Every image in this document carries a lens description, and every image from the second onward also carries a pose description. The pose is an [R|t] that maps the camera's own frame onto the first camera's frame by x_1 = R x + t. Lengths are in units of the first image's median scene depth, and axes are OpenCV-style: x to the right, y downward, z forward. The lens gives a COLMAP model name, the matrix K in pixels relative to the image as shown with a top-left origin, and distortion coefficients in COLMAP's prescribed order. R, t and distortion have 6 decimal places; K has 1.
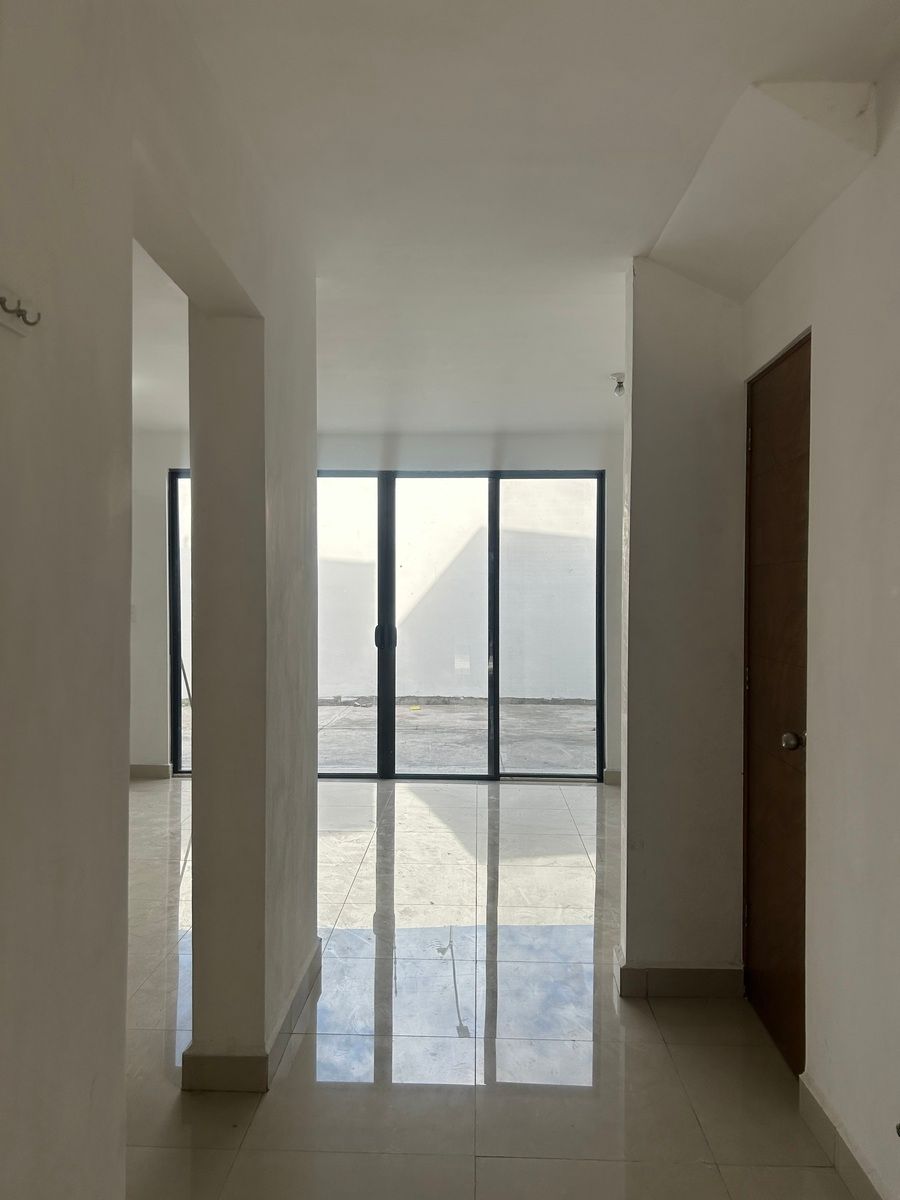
lens RADIAL K [[838.3, 0, 447.6], [0, 838.3, 599.2], [0, 0, 1]] dist [0.012478, 0.001382]
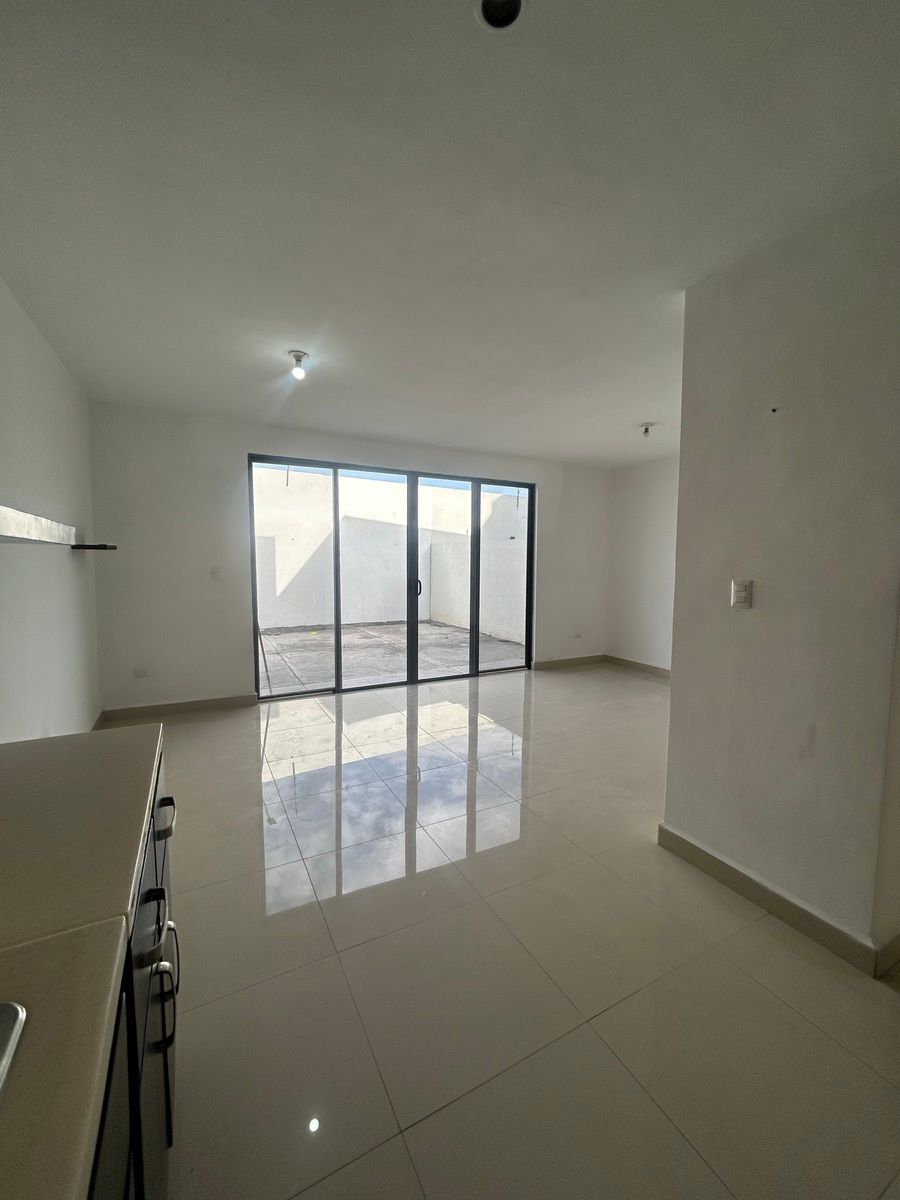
lens RADIAL K [[478.9, 0, 451.3], [0, 478.9, 597.3], [0, 0, 1]] dist [-0.011350, -0.000387]
pose [[0.861054, -0.034280, 0.507358, -0.435204], [-0.004746, 0.997140, 0.075428, -0.000754], [-0.508492, -0.067356, 0.858428, 0.252047]]
